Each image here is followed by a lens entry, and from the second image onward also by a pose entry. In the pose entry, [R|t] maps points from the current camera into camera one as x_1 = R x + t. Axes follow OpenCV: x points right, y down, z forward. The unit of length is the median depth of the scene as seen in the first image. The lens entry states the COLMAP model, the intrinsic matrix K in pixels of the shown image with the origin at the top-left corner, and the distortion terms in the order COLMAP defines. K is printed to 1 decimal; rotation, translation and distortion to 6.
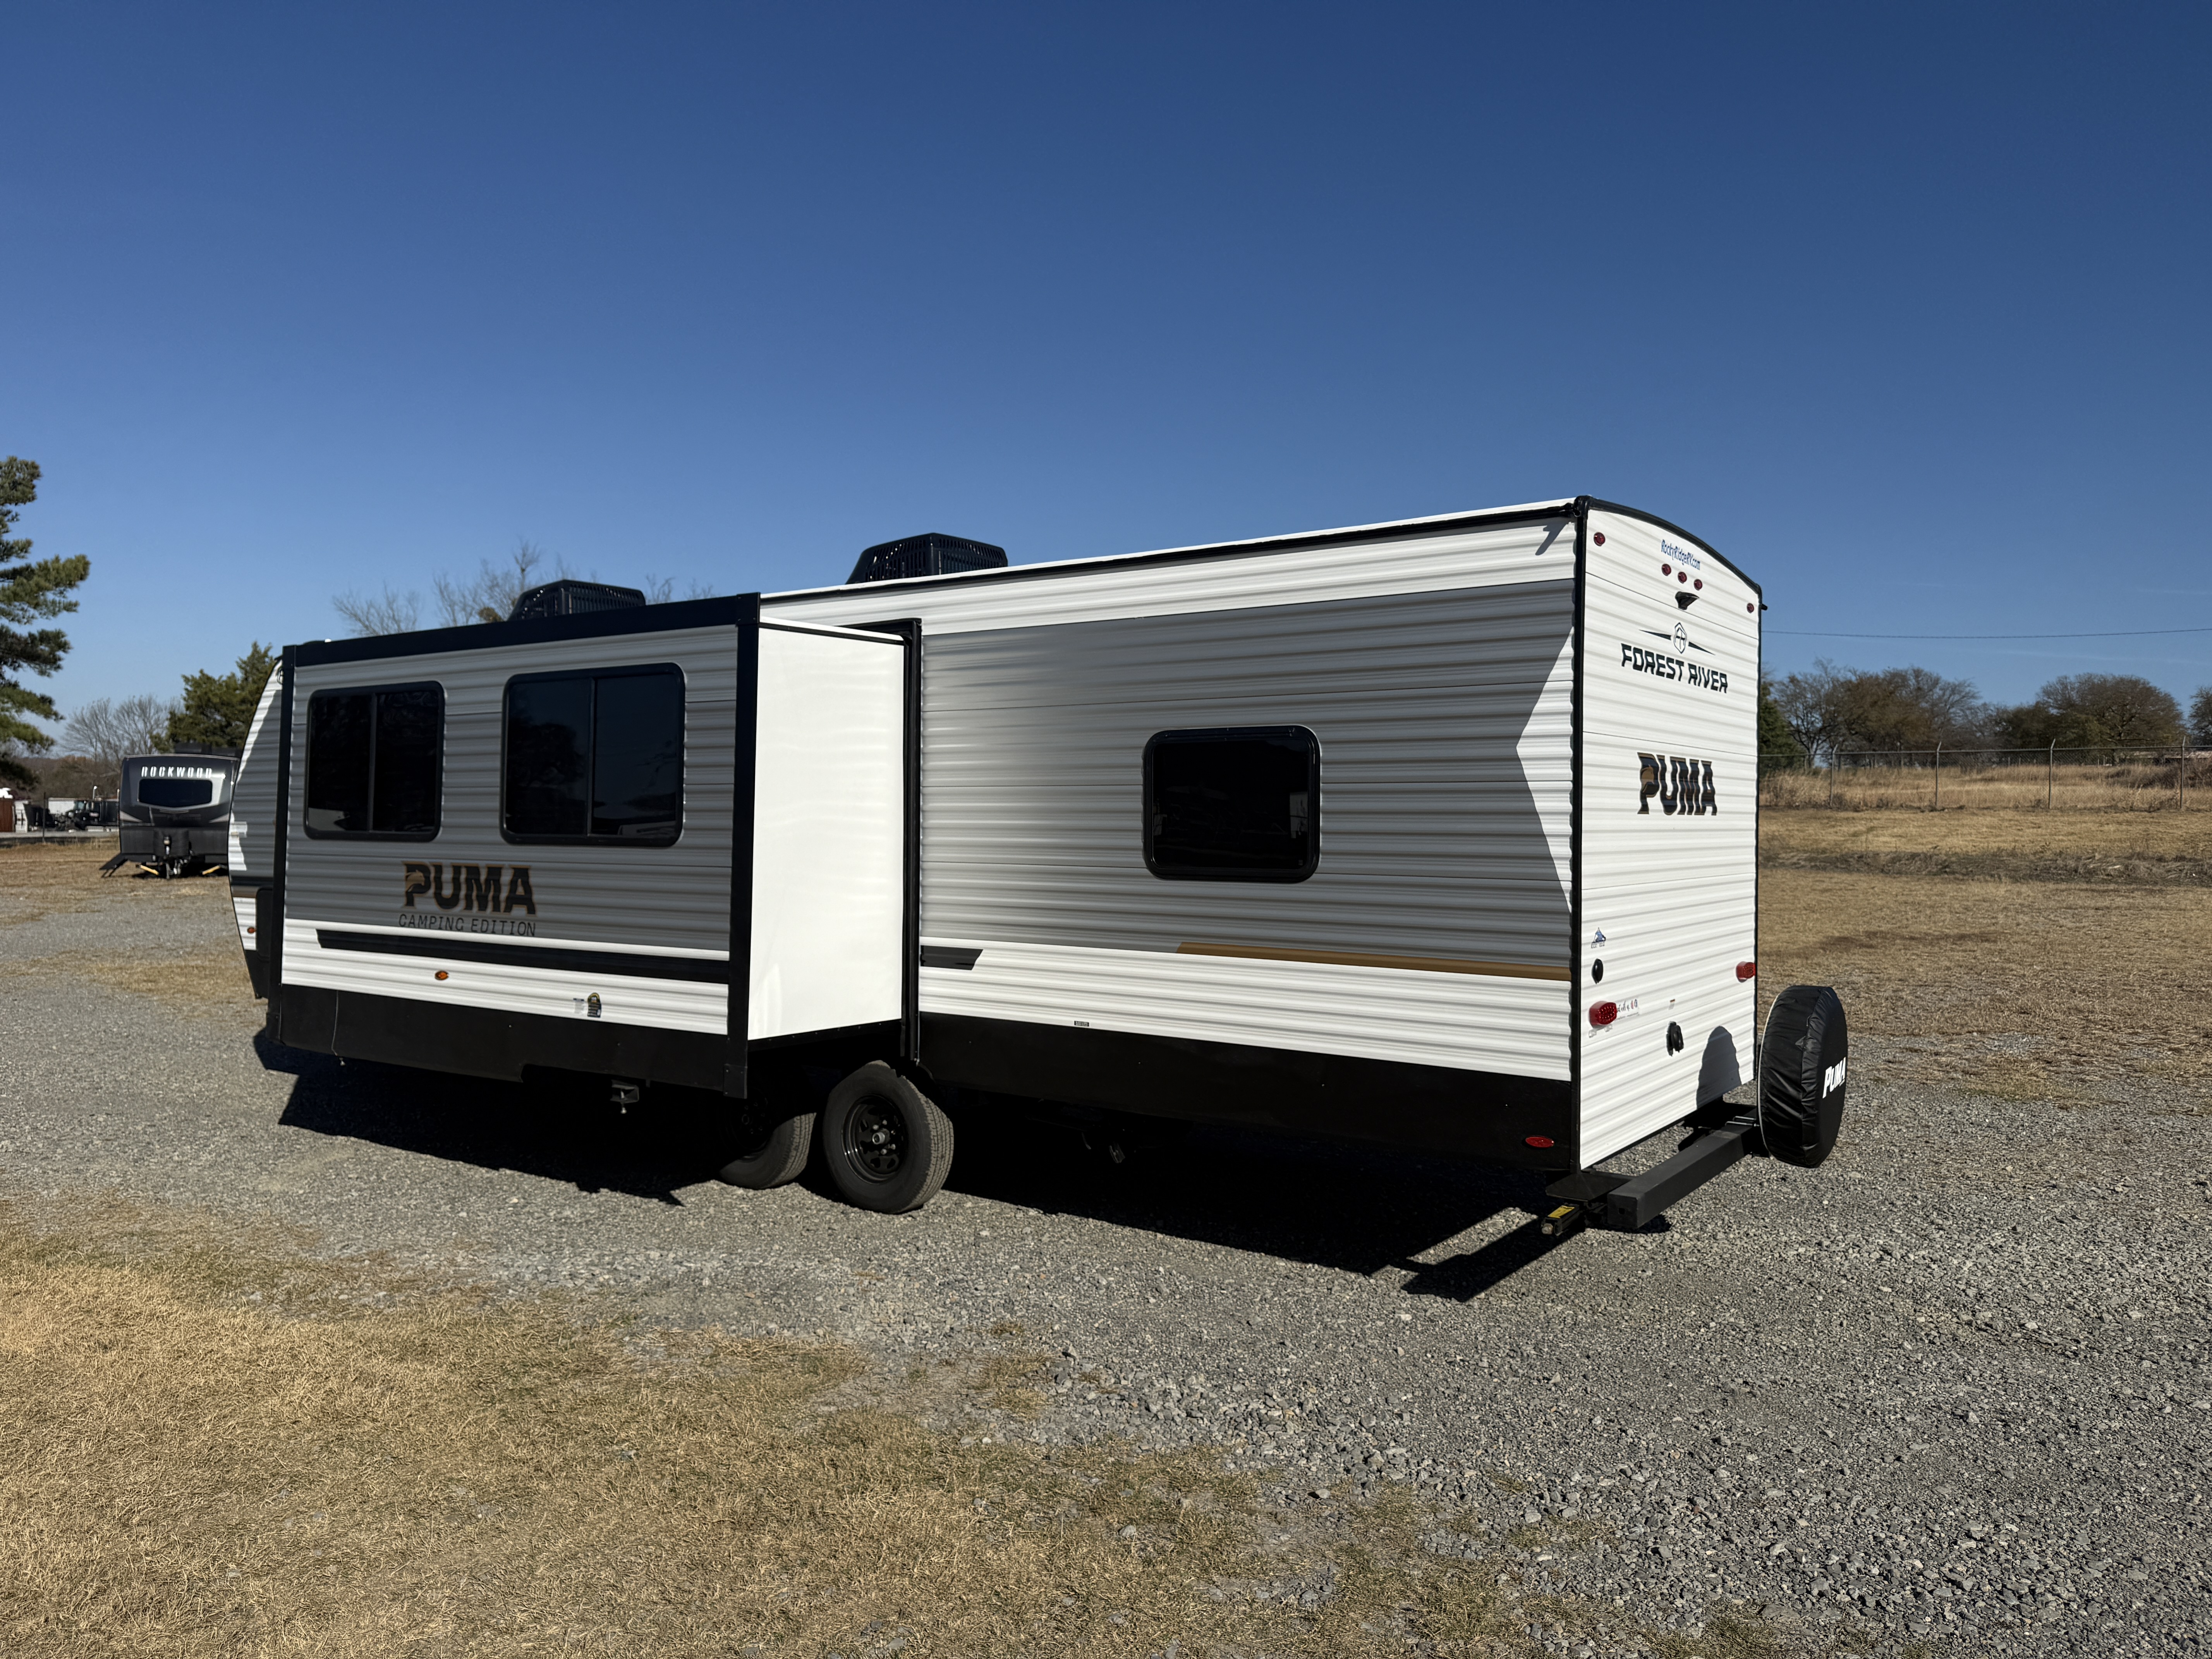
lens RADIAL K [[1541.9, 0, 1106.0], [0, 1541.9, 829.5], [0, 0, 1]] dist [0.163390, -0.289714]
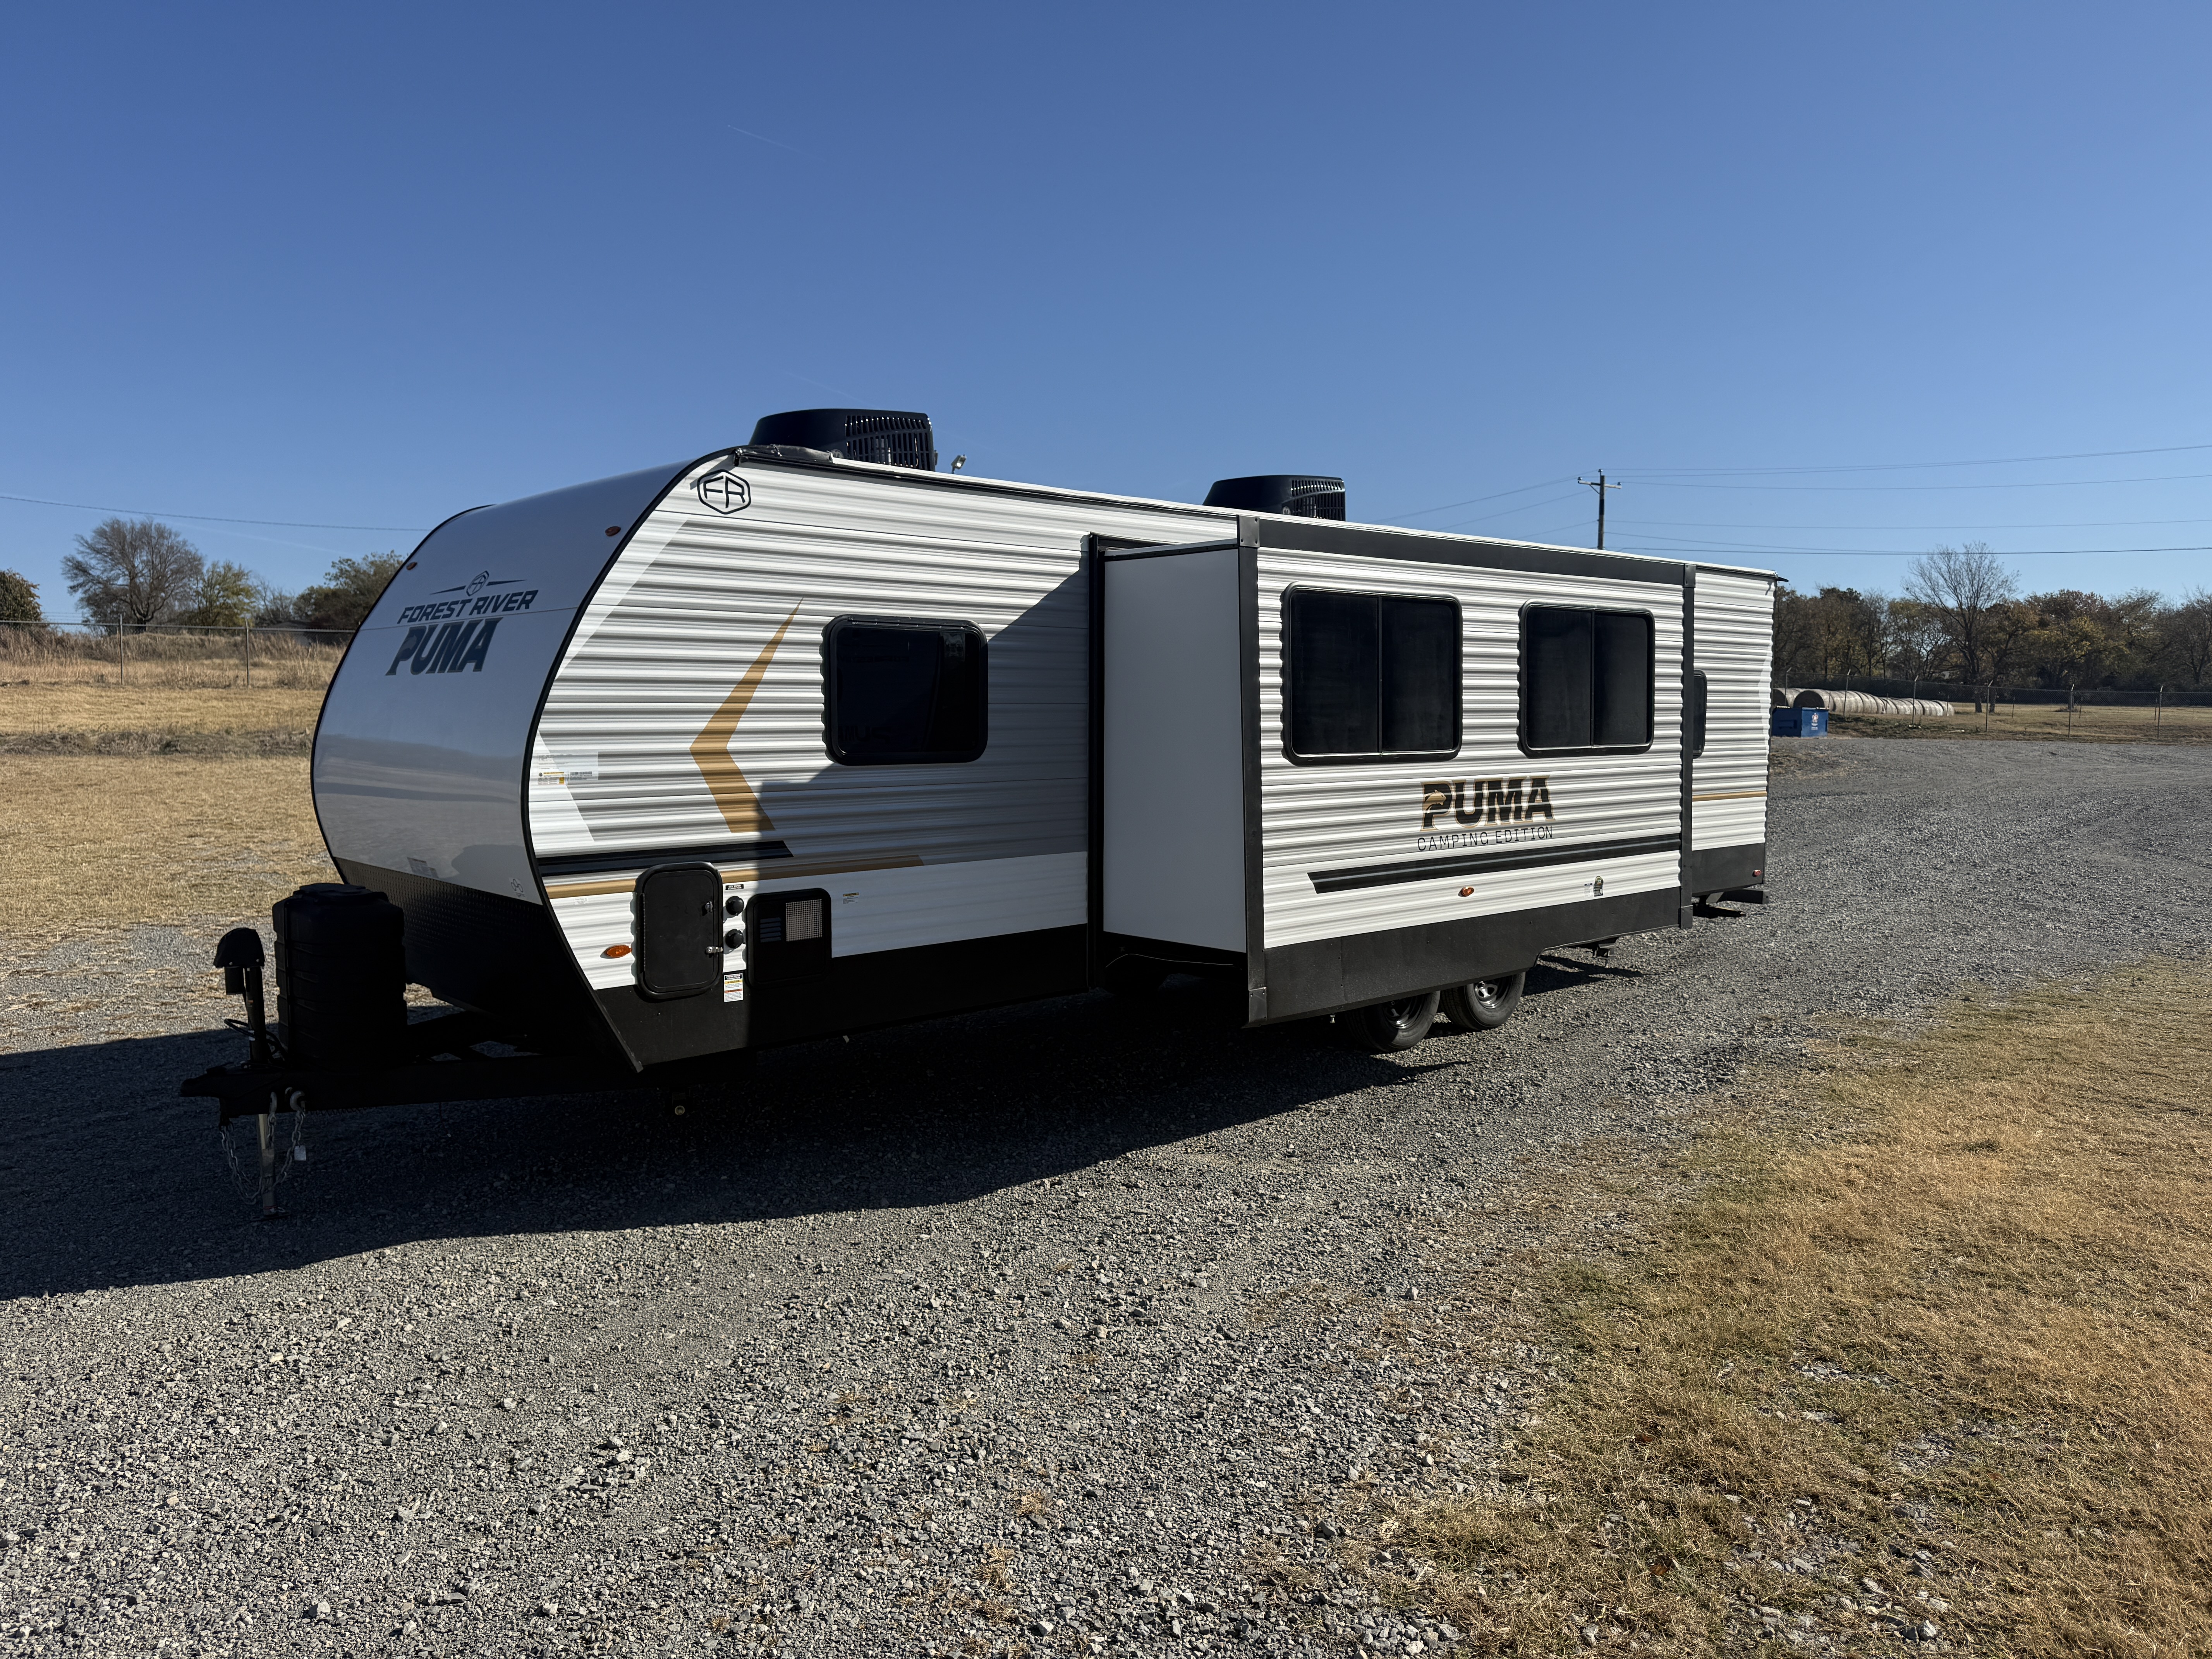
lens RADIAL K [[1541.9, 0, 1106.0], [0, 1541.9, 829.5], [0, 0, 1]] dist [0.163390, -0.289714]
pose [[0.215294, -0.084869, 0.972855, -1.488140], [0.002873, 0.996267, 0.086276, -0.034631], [-0.976545, -0.015780, 0.214734, 1.047895]]
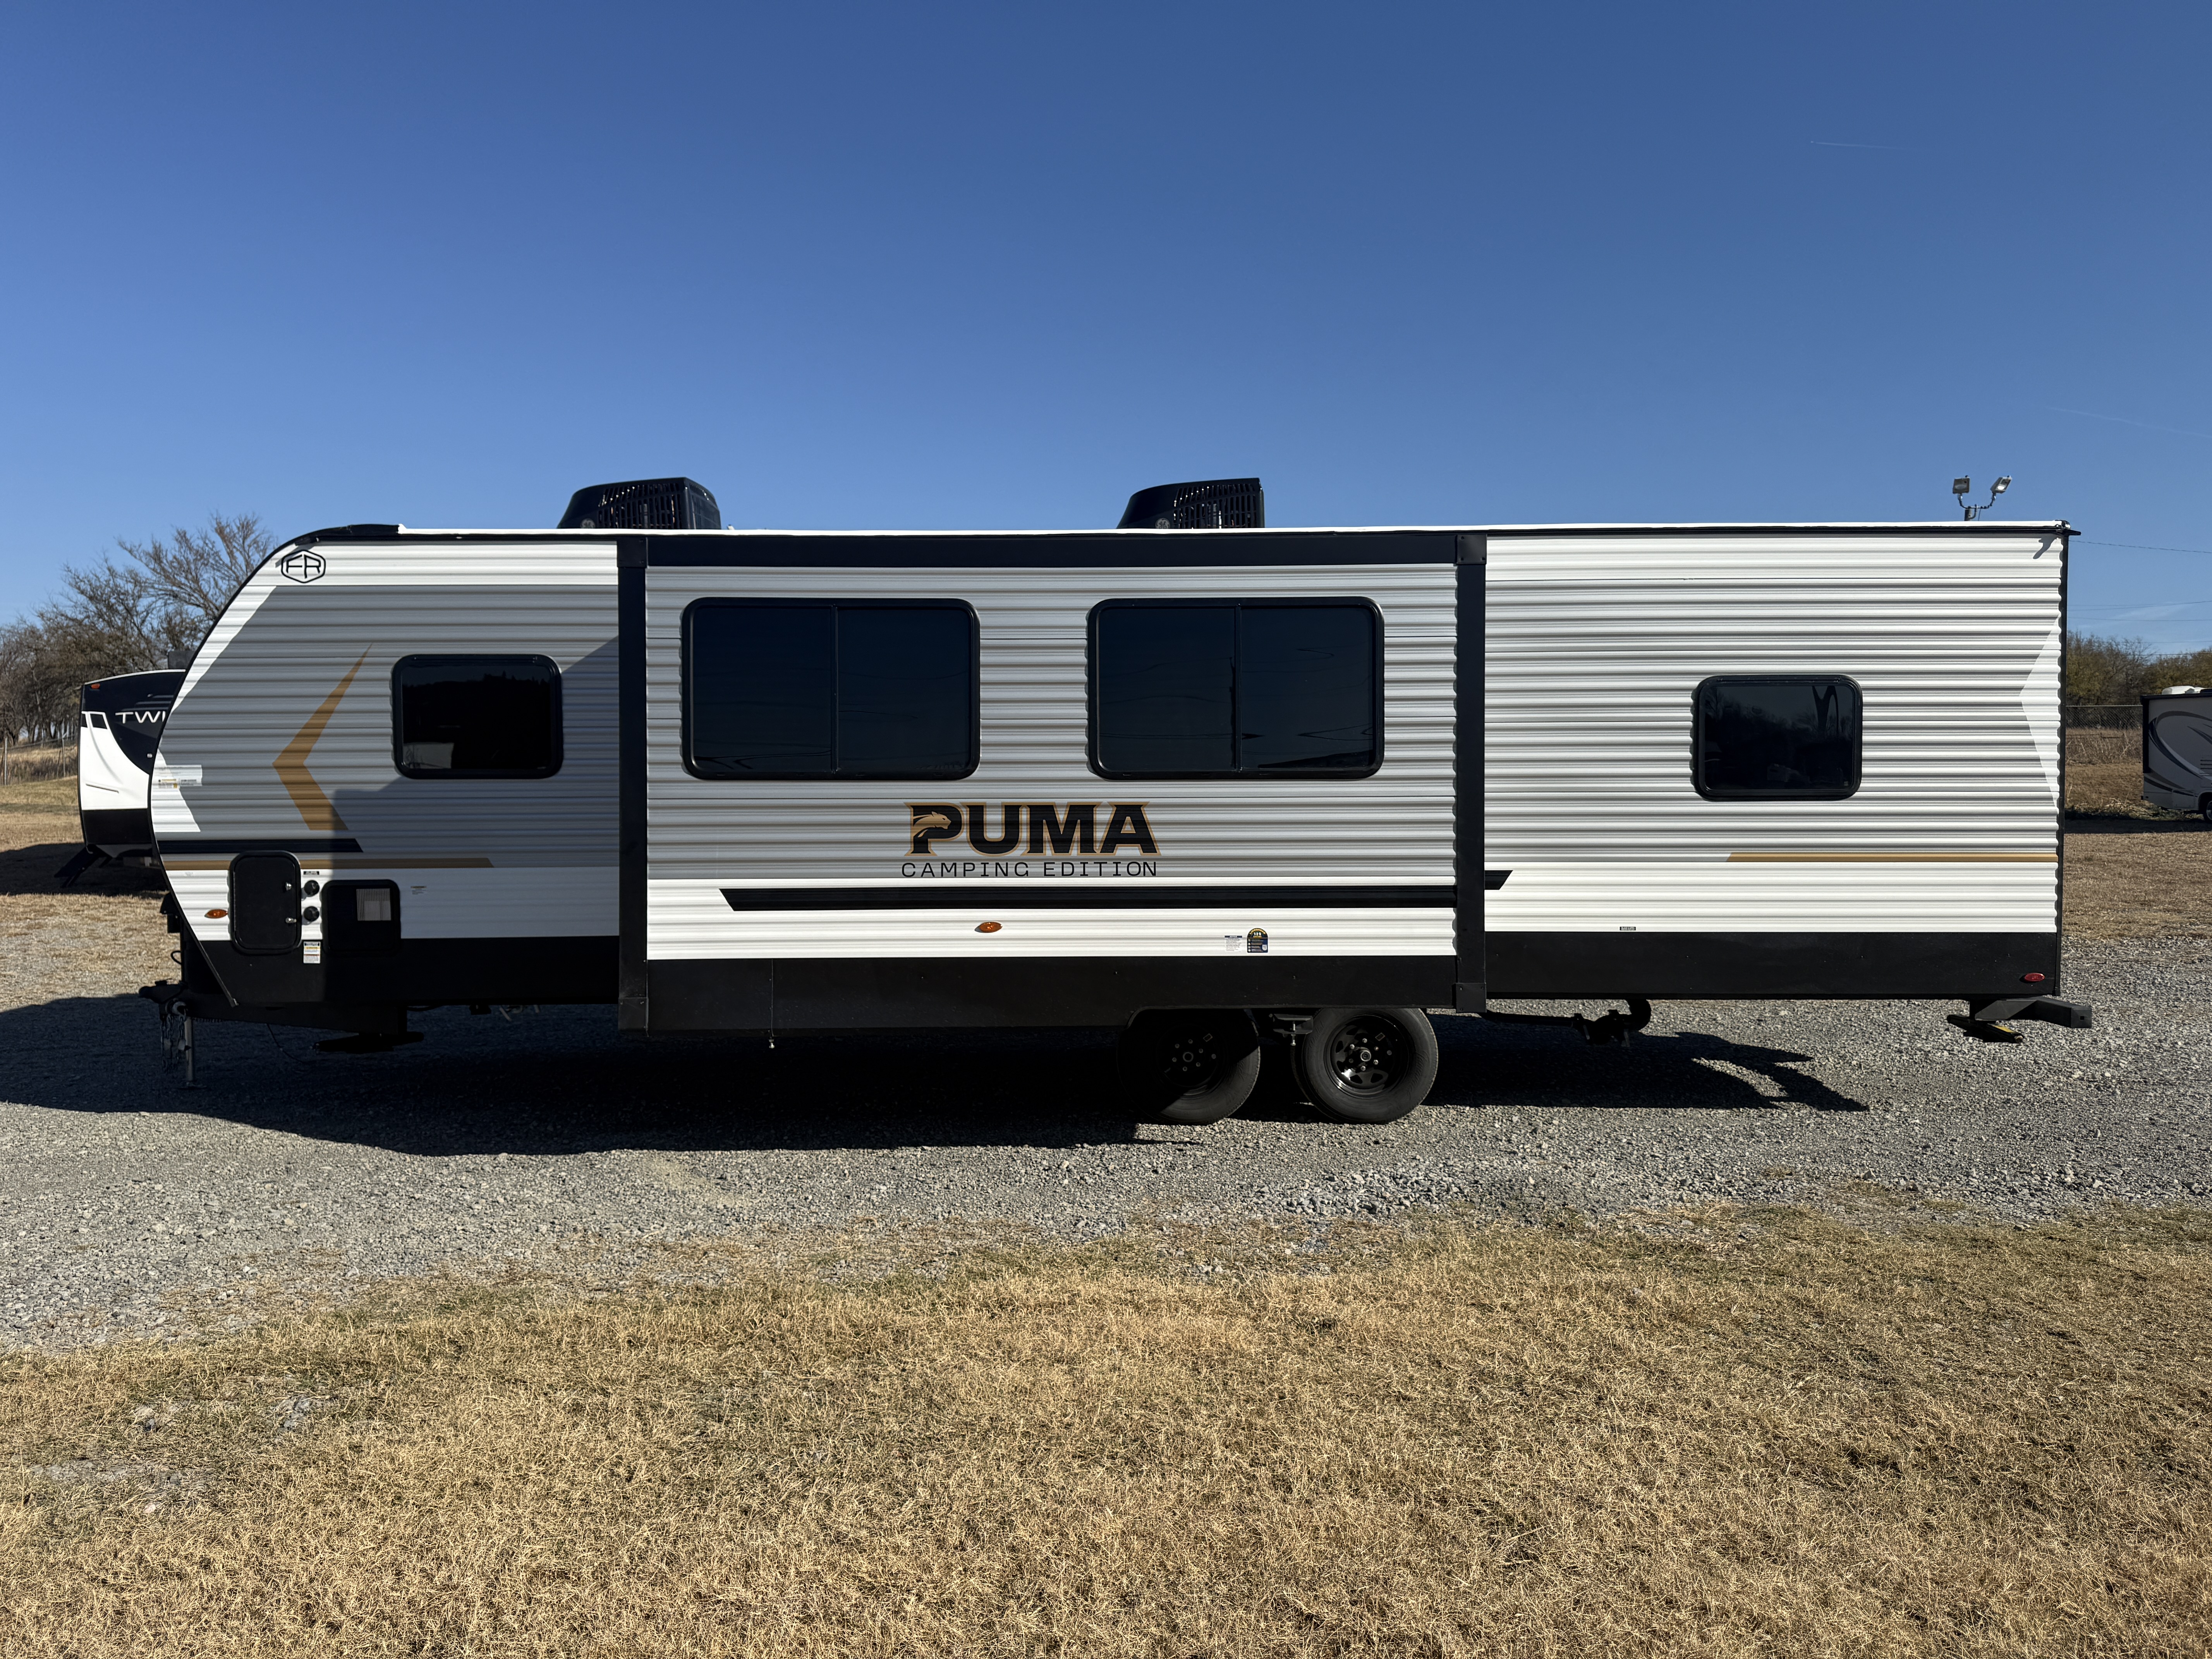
lens RADIAL K [[1541.9, 0, 1106.0], [0, 1541.9, 829.5], [0, 0, 1]] dist [0.163390, -0.289714]
pose [[0.815562, -0.026427, 0.578066, -0.910732], [0.011200, 0.999490, 0.029891, 0.011127], [-0.578561, -0.017903, 0.815443, 0.245781]]
